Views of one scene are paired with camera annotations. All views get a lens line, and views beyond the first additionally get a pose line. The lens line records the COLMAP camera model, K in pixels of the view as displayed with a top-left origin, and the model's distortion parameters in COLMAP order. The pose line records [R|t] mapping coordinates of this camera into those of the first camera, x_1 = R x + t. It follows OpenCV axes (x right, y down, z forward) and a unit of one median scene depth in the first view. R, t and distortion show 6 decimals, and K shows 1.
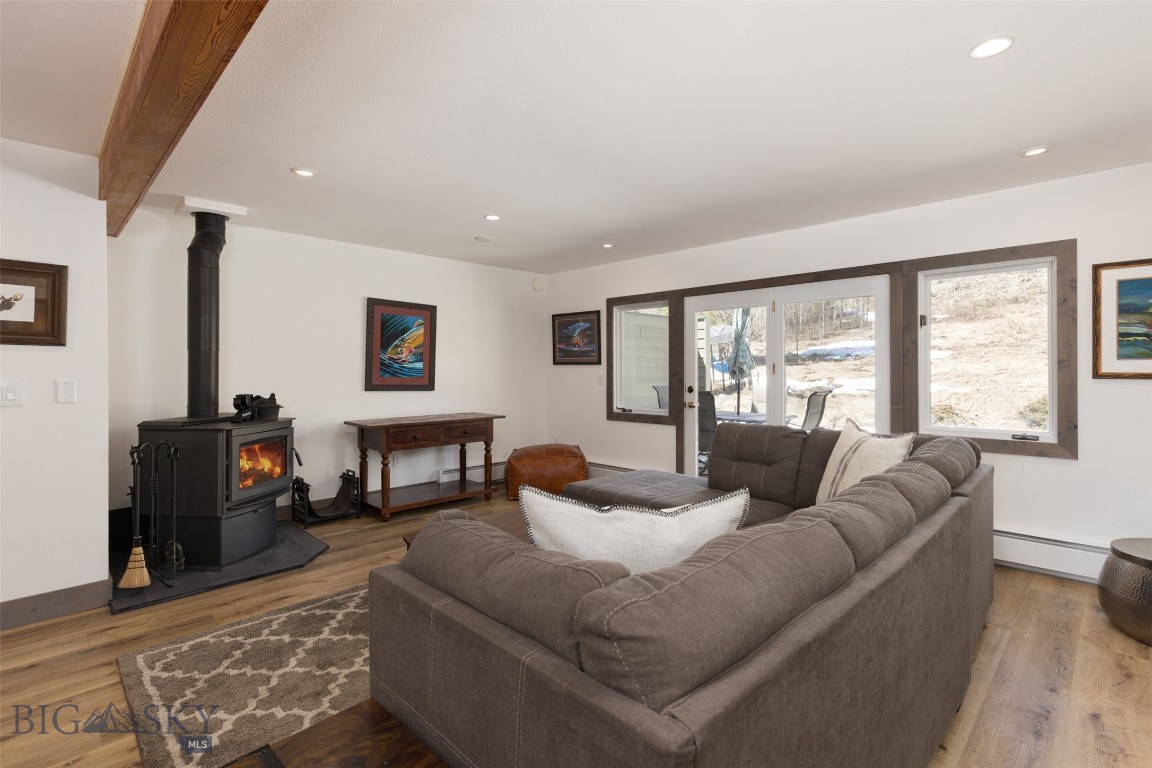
lens RADIAL K [[547.1, 0, 572.6], [0, 547.1, 376.5], [0, 0, 1]] dist [0.013667, -0.000297]
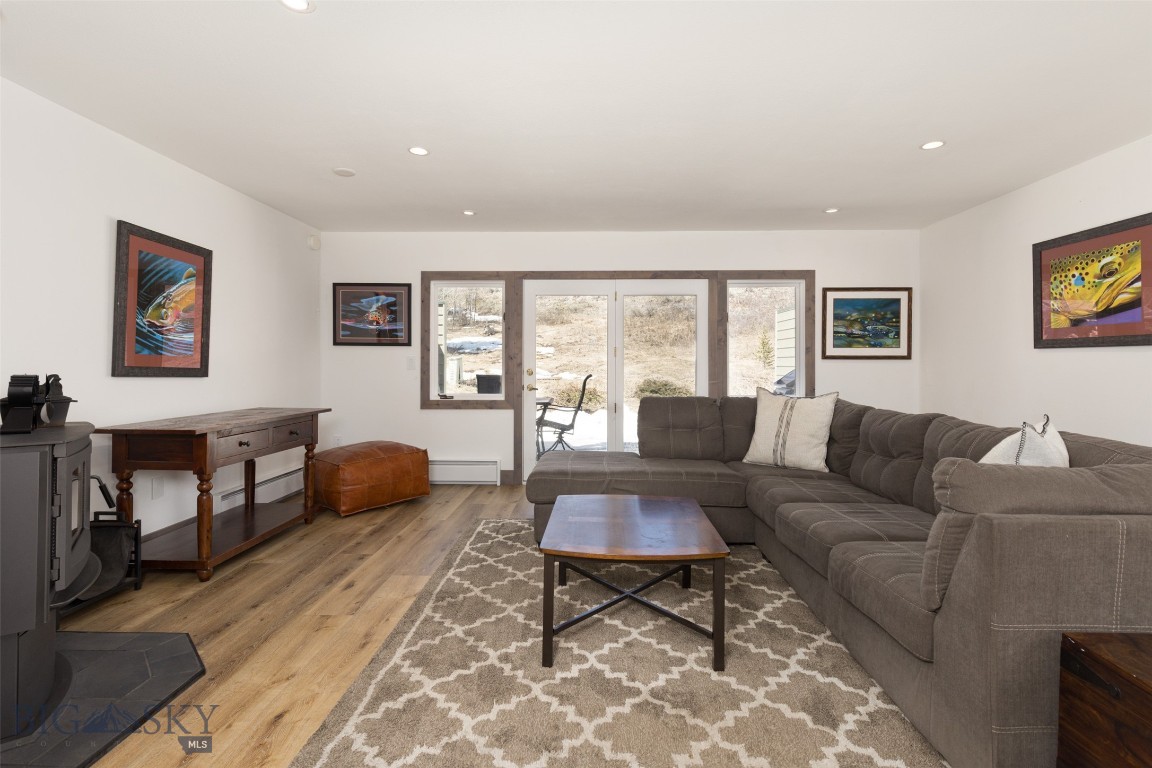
lens RADIAL K [[547.1, 0, 585.1], [0, 547.1, 370.2], [0, 0, 1]] dist [0.013667, -0.000297]
pose [[0.726124, -0.002508, 0.687559, -0.400632], [0.003919, 0.999992, -0.000492, 0.020799], [-0.687552, 0.003052, 0.726129, 0.203842]]
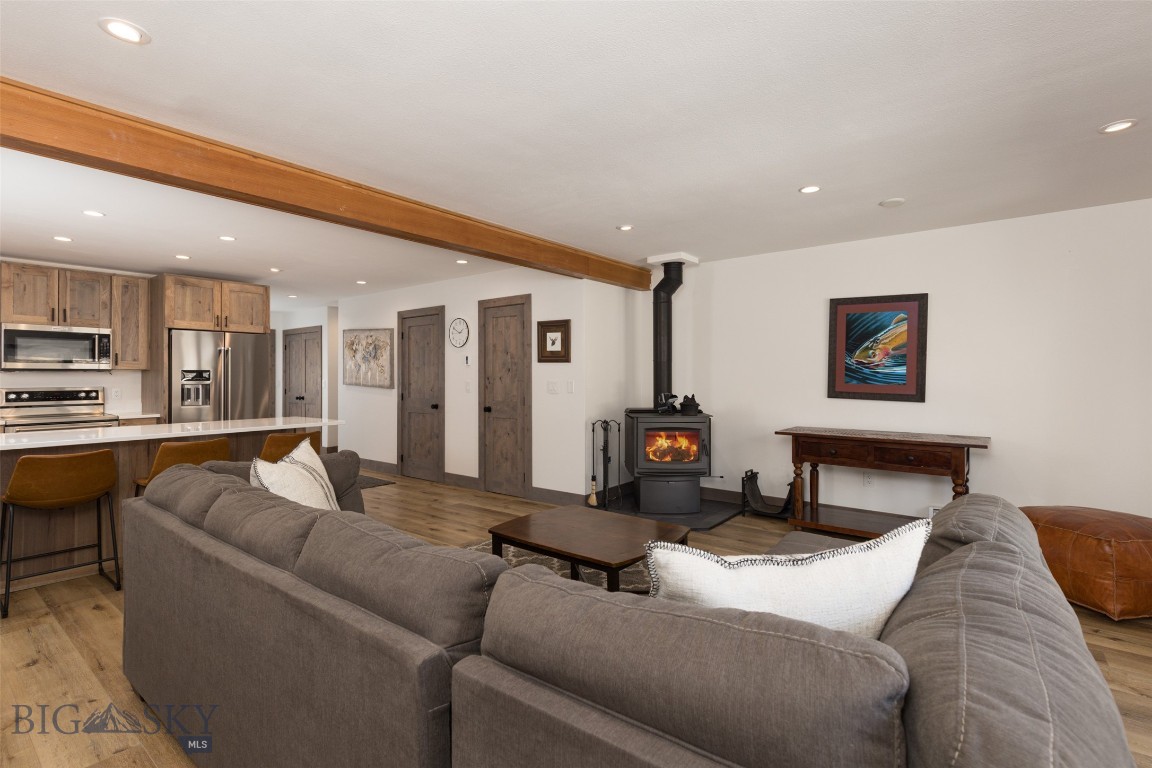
lens RADIAL K [[547.1, 0, 576.9], [0, 547.1, 384.0], [0, 0, 1]] dist [0.013667, -0.000297]
pose [[0.130137, 0.022793, -0.991234, 0.487013], [-0.011411, 0.999704, 0.021490, -0.012140], [0.991430, 0.008514, 0.130359, 0.425427]]
